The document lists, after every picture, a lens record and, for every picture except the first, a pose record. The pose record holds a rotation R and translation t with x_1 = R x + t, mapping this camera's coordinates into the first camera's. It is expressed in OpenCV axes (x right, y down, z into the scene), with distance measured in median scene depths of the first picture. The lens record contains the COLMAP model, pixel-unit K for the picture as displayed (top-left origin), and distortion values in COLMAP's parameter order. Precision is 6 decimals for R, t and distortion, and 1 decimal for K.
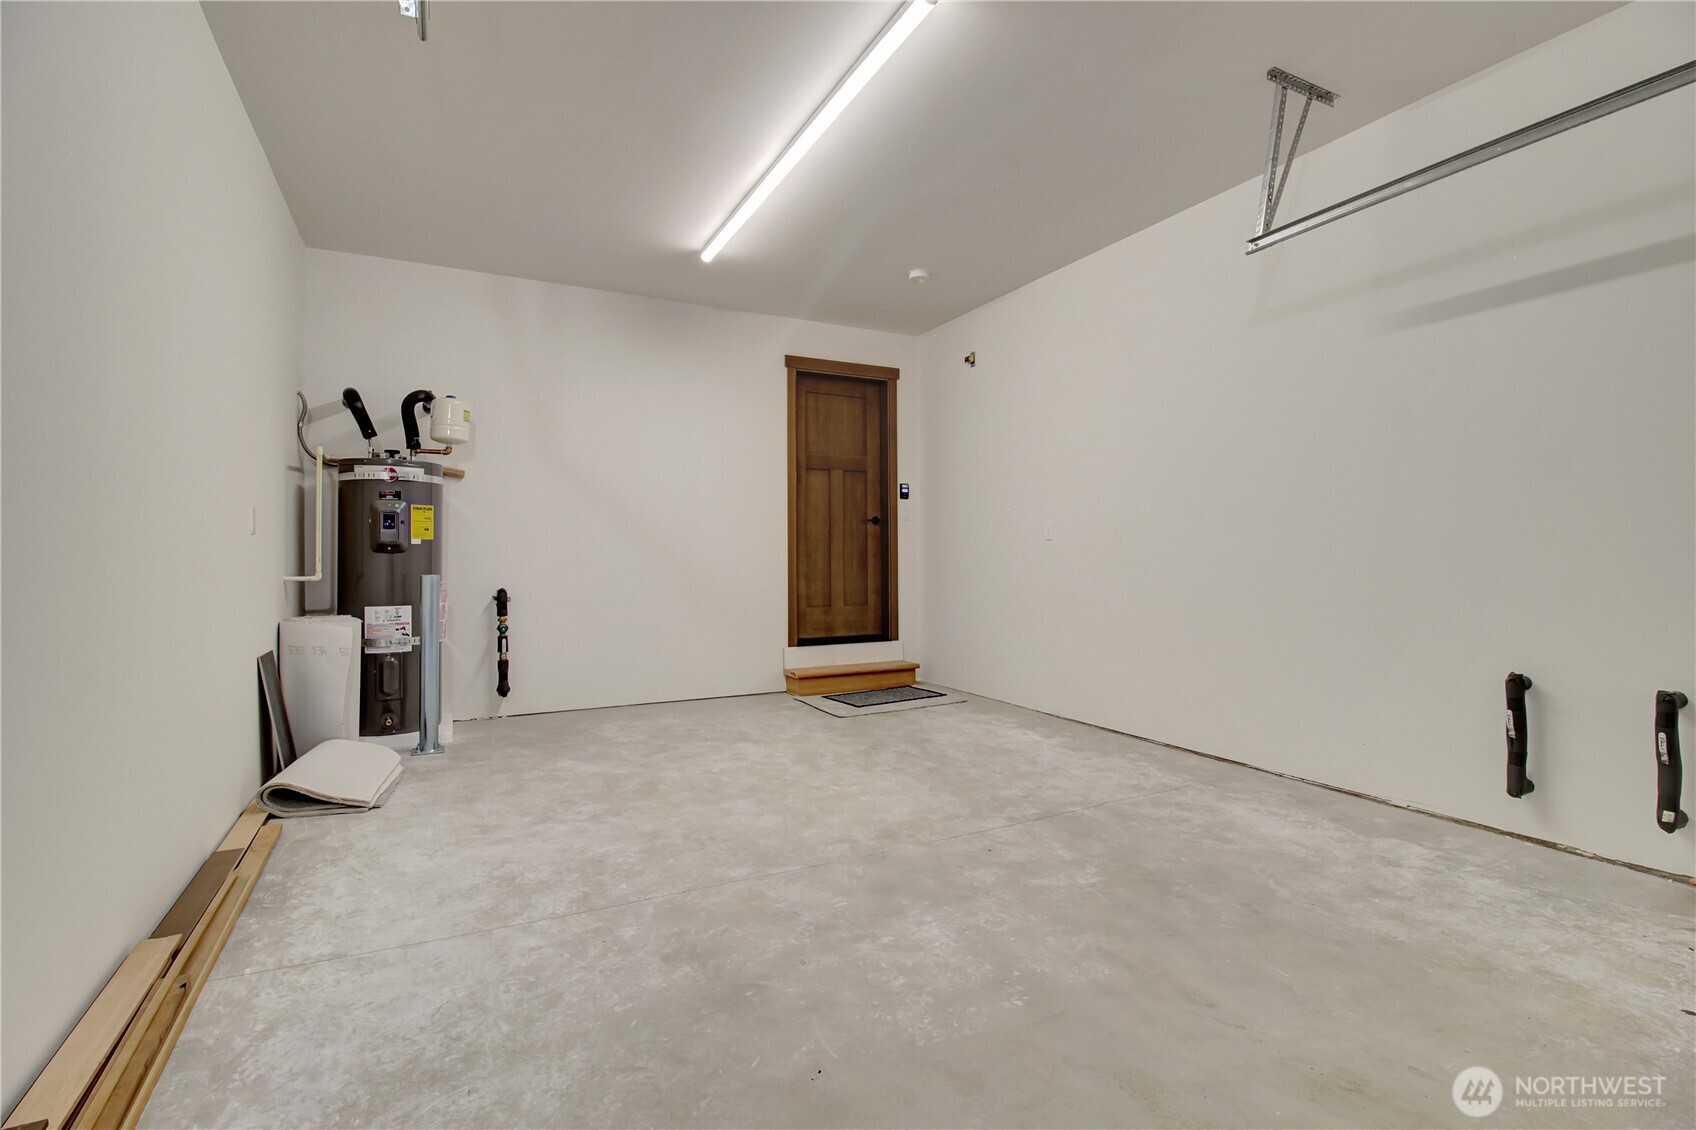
lens RADIAL K [[798.0, 0, 866.0], [0, 798.0, 555.5], [0, 0, 1]] dist [0.017274, -0.019693]
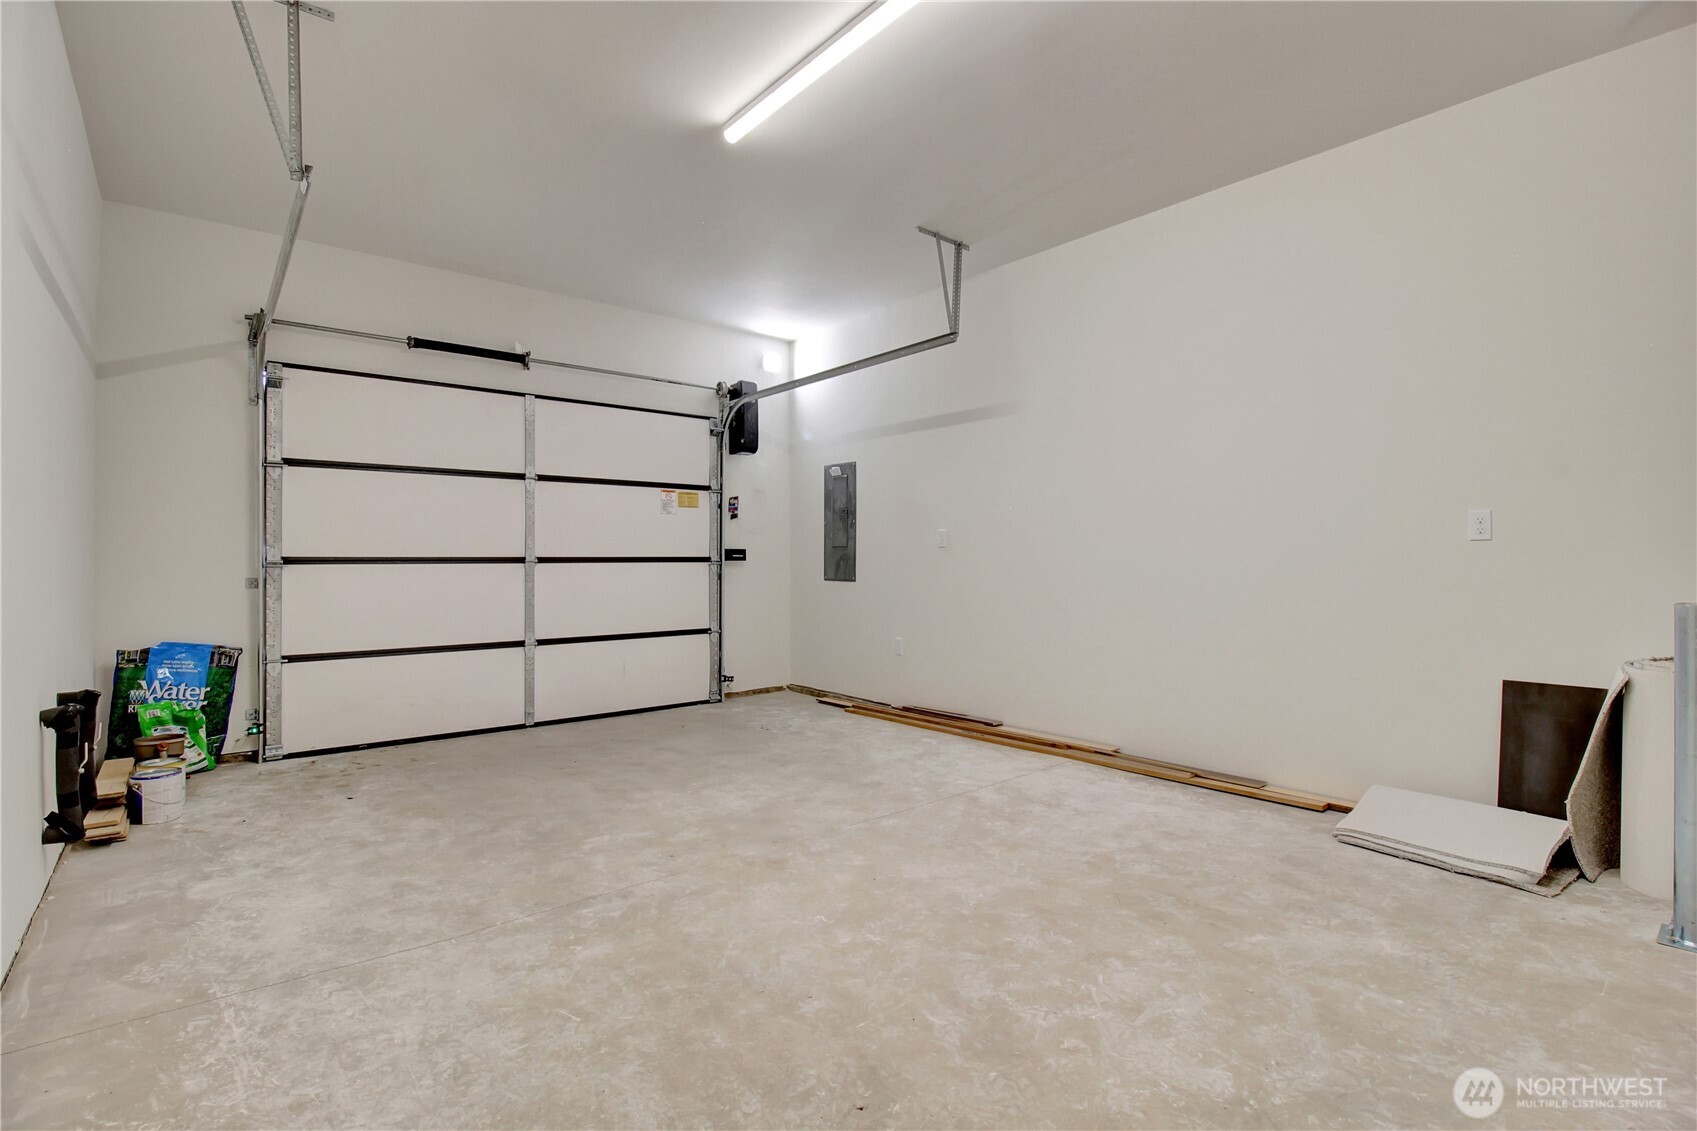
lens RADIAL K [[798.5, 0, 866.5], [0, 798.5, 556.0], [0, 0, 1]] dist [0.017274, -0.019693]
pose [[-0.976669, 0.004968, -0.214695, 0.128902], [0.005242, 0.999986, -0.000710, -0.013969], [0.214688, -0.001819, -0.976681, 2.044131]]
